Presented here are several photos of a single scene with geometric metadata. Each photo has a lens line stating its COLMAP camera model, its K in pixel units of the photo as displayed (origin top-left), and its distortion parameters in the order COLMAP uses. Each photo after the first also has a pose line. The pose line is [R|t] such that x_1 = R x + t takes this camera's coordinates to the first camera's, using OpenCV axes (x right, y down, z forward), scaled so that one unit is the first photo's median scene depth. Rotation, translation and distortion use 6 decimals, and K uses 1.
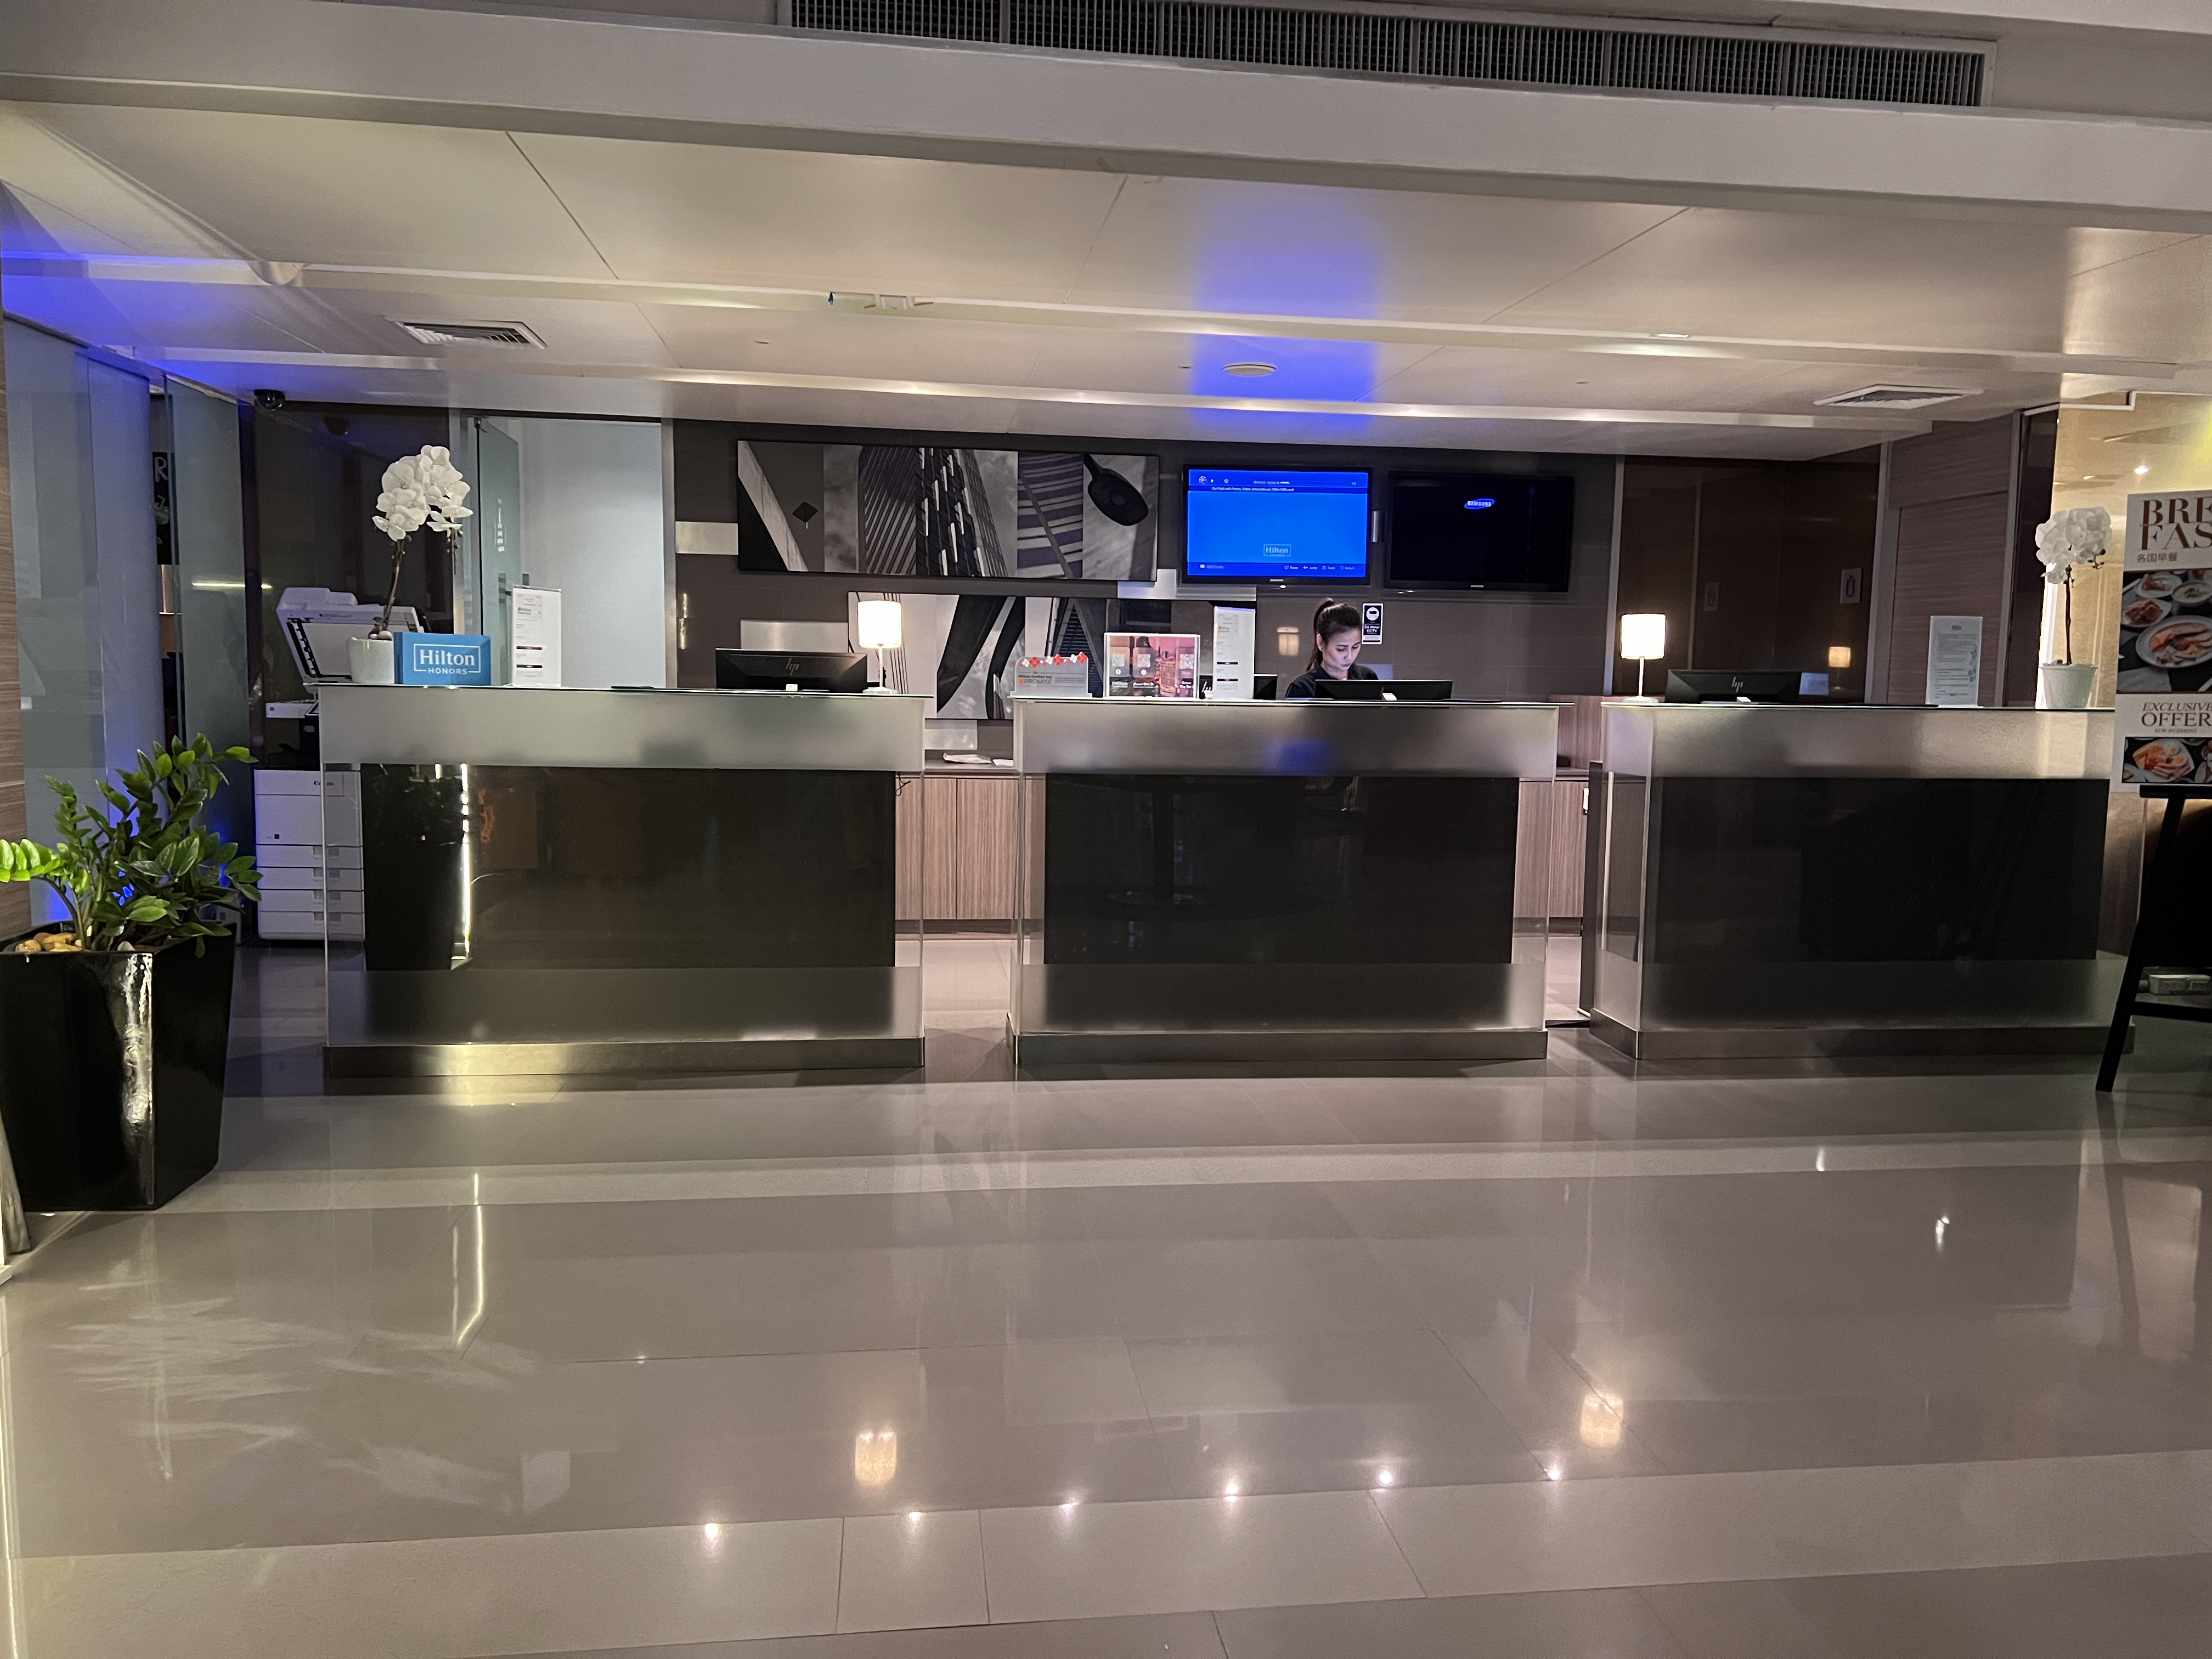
lens RADIAL K [[1669.2, 0, 1119.2], [0, 1669.2, 838.0], [0, 0, 1]] dist [0.036473, 0.002382]
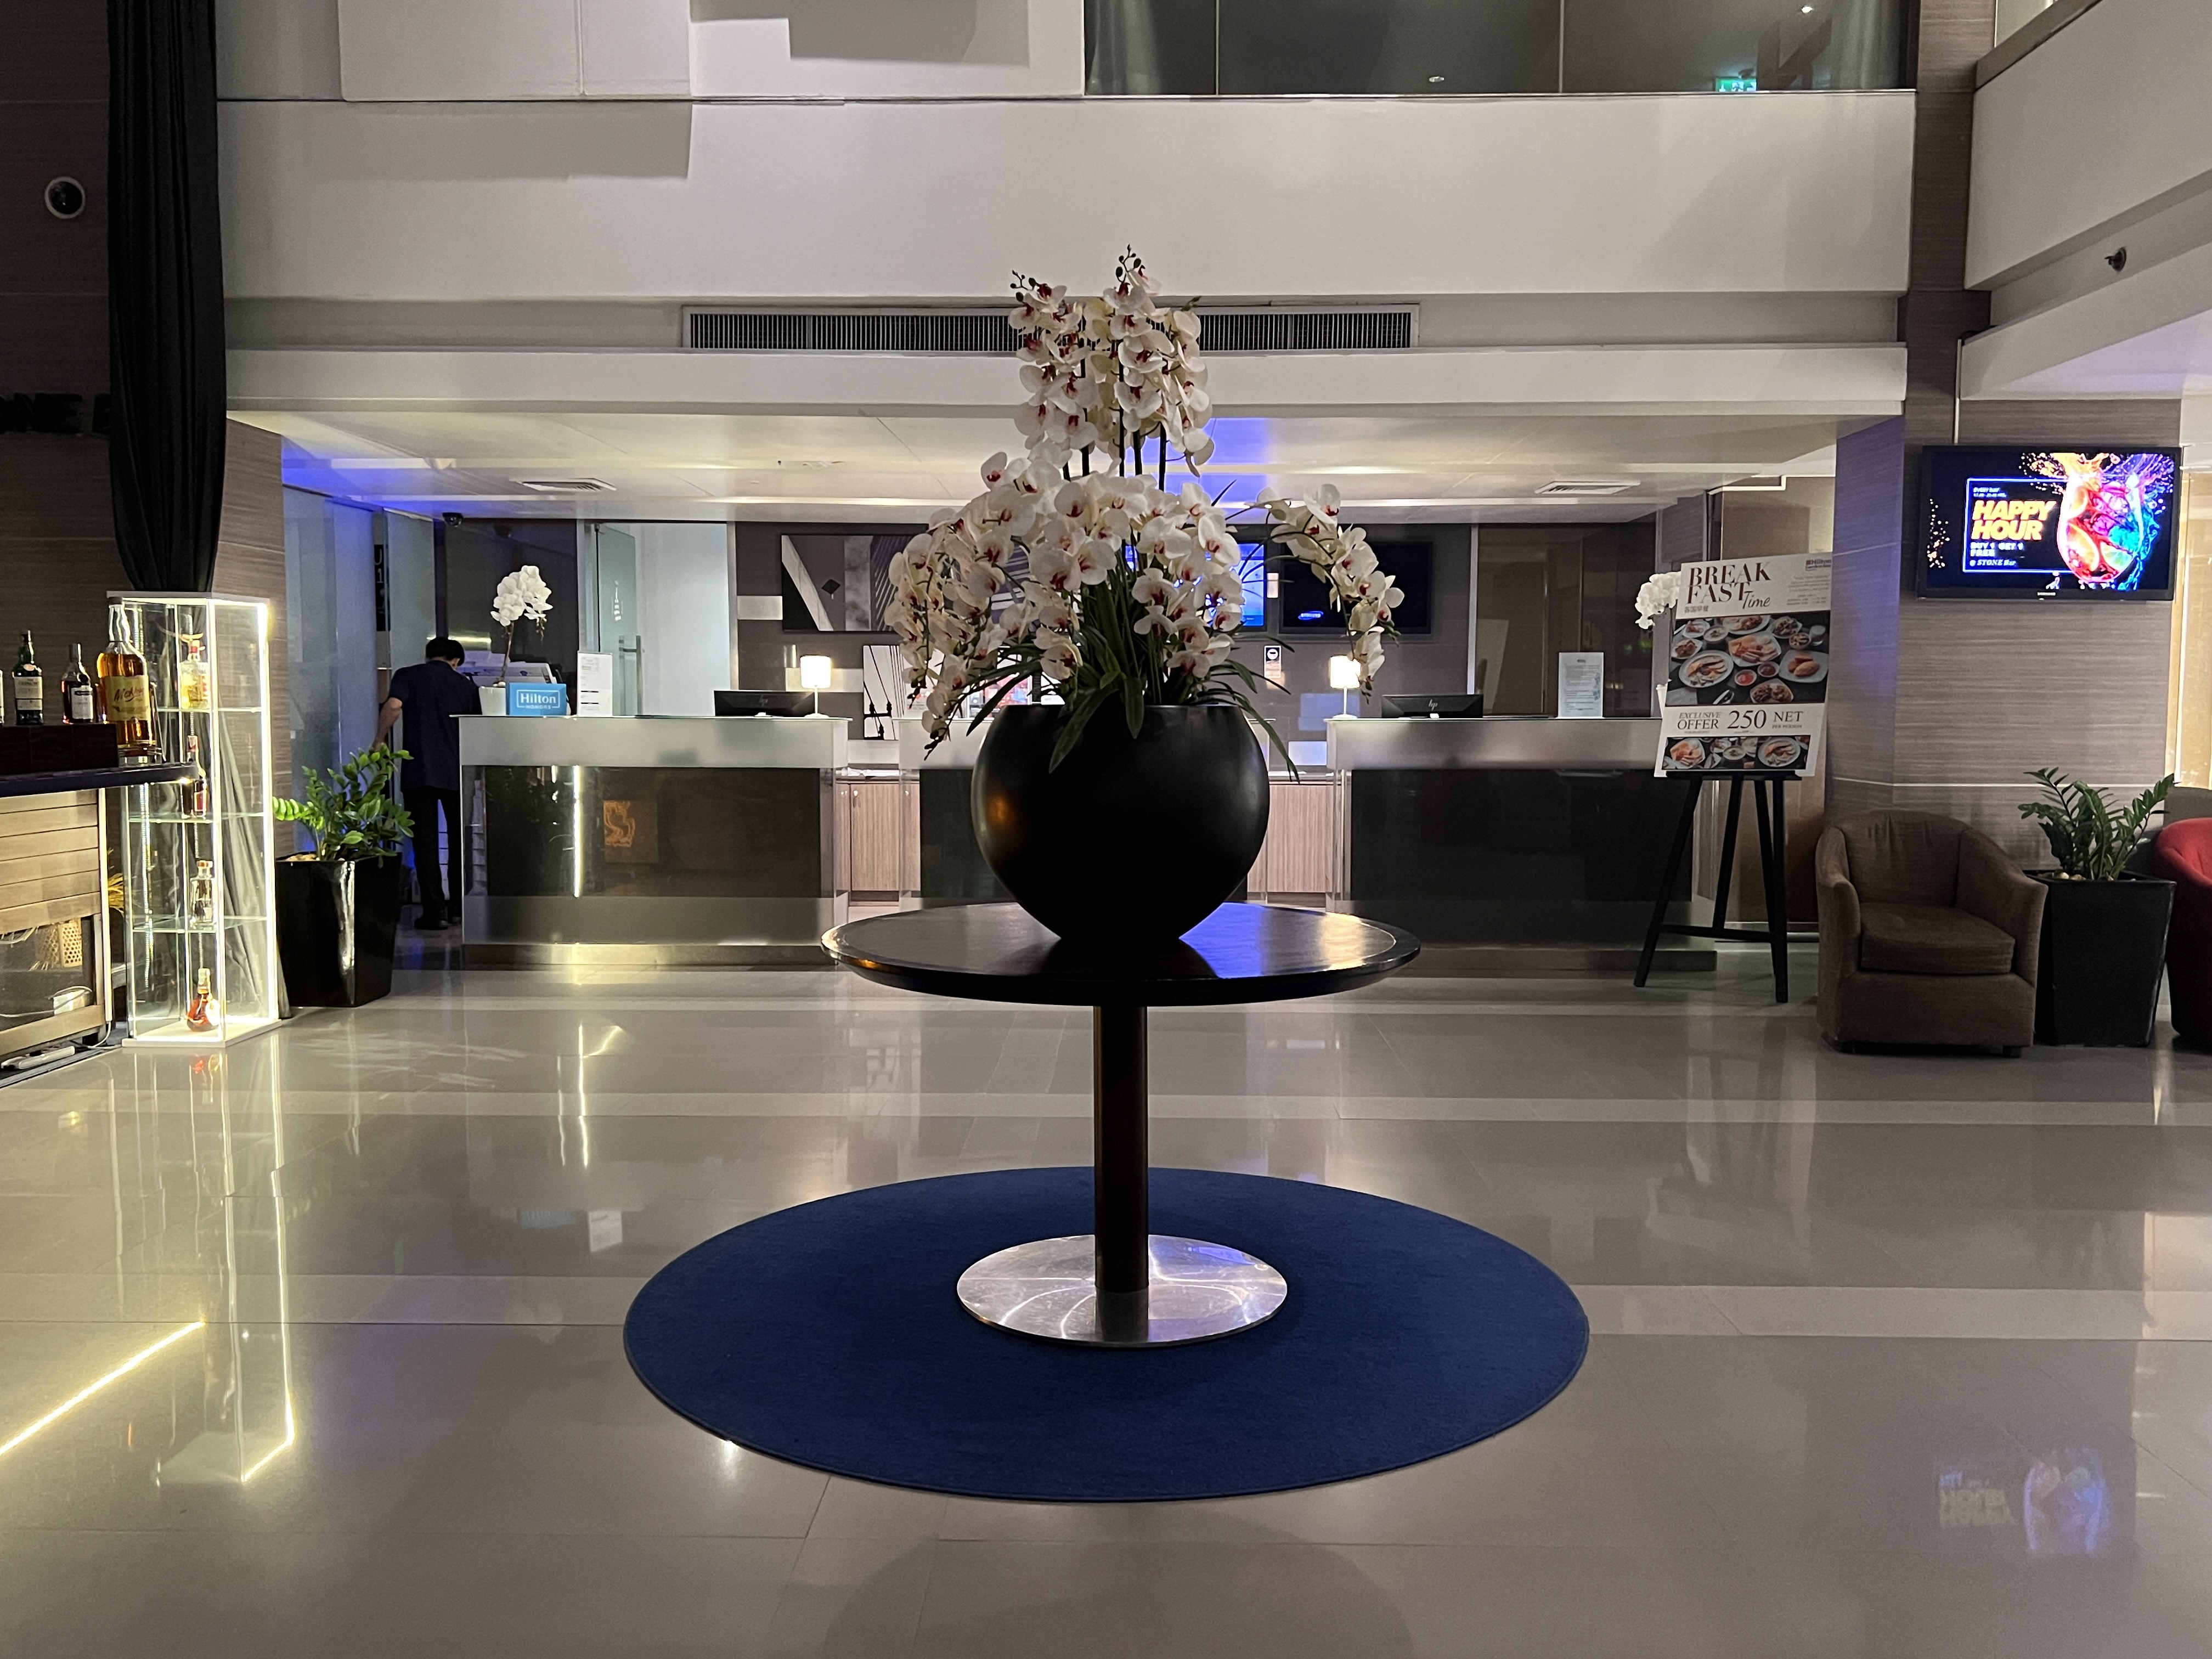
lens RADIAL K [[1823.1, 0, 1092.8], [0, 1823.1, 825.7], [0, 0, 1]] dist [0.100800, -0.002753]
pose [[0.987071, -0.004012, -0.160232, 0.254594], [-0.001666, 0.999376, -0.035289, 0.047280], [0.160273, 0.035099, 0.986448, -0.402647]]
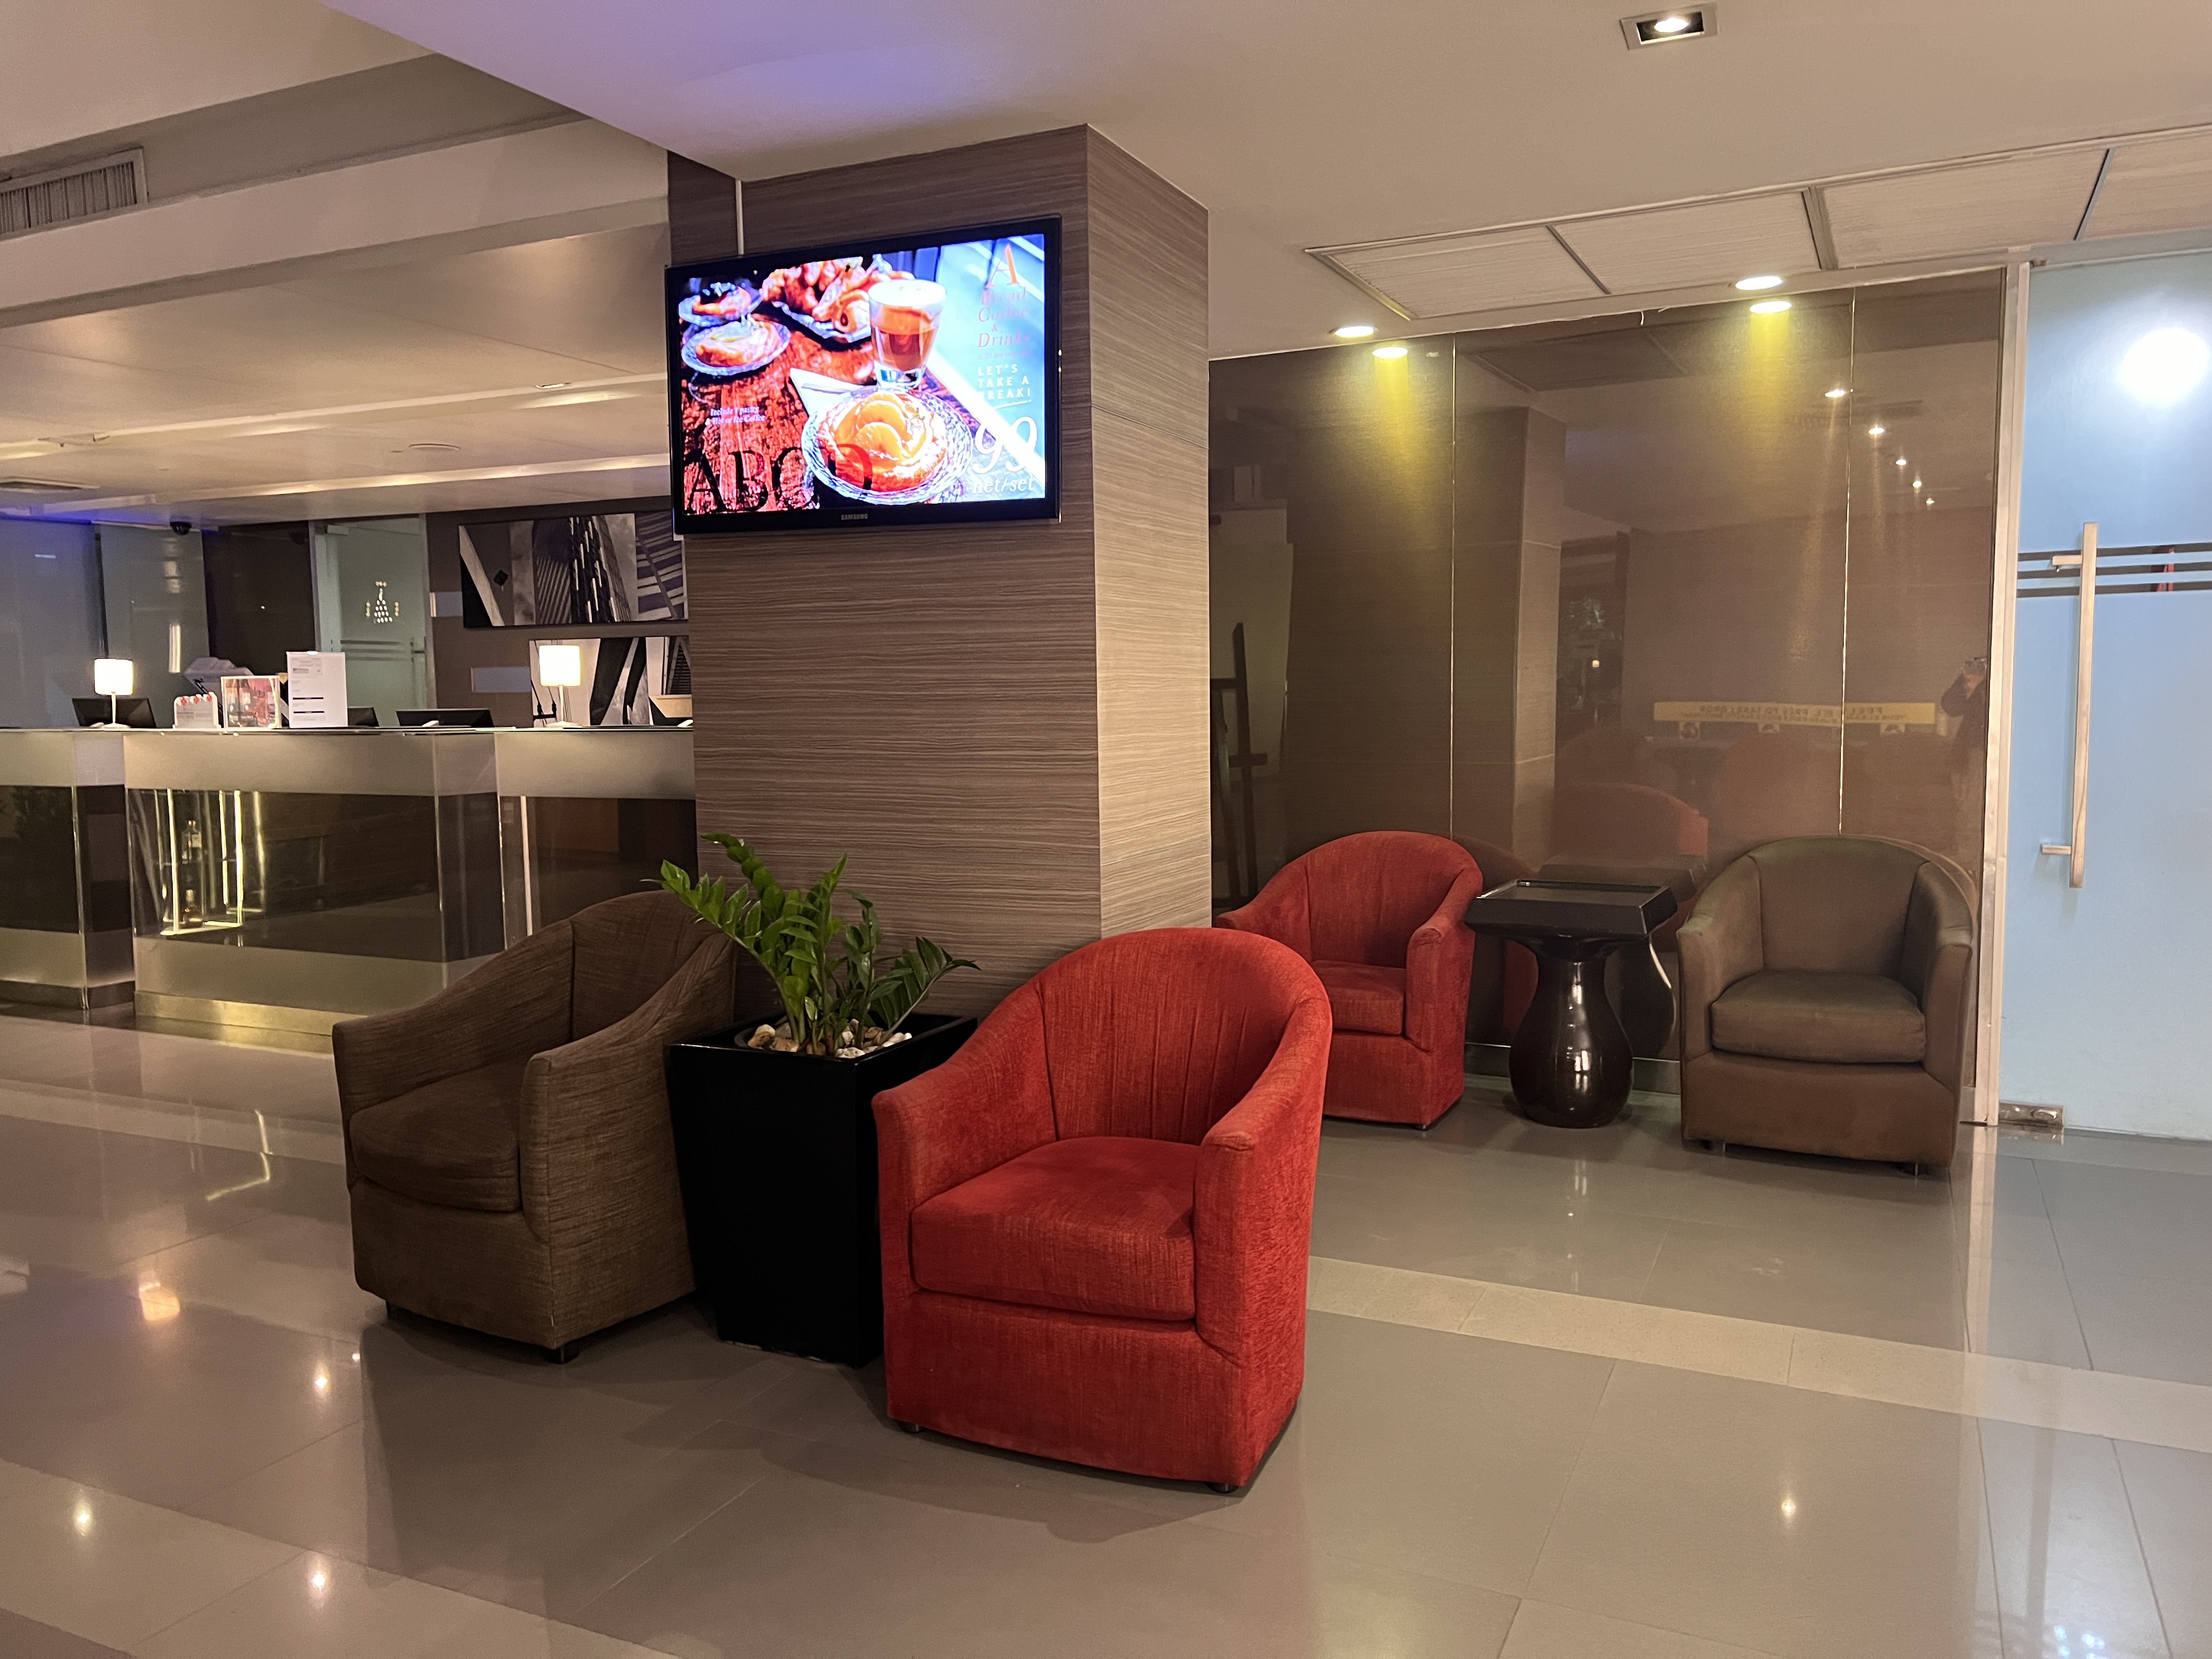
lens RADIAL K [[1669.2, 0, 1033.4], [0, 1669.2, 825.1], [0, 0, 1]] dist [0.036473, 0.002382]
pose [[0.818763, 0.018195, -0.573843, 0.862023], [-0.029377, 0.999516, -0.010224, -0.011358], [0.573379, 0.025229, 0.818902, 0.220157]]
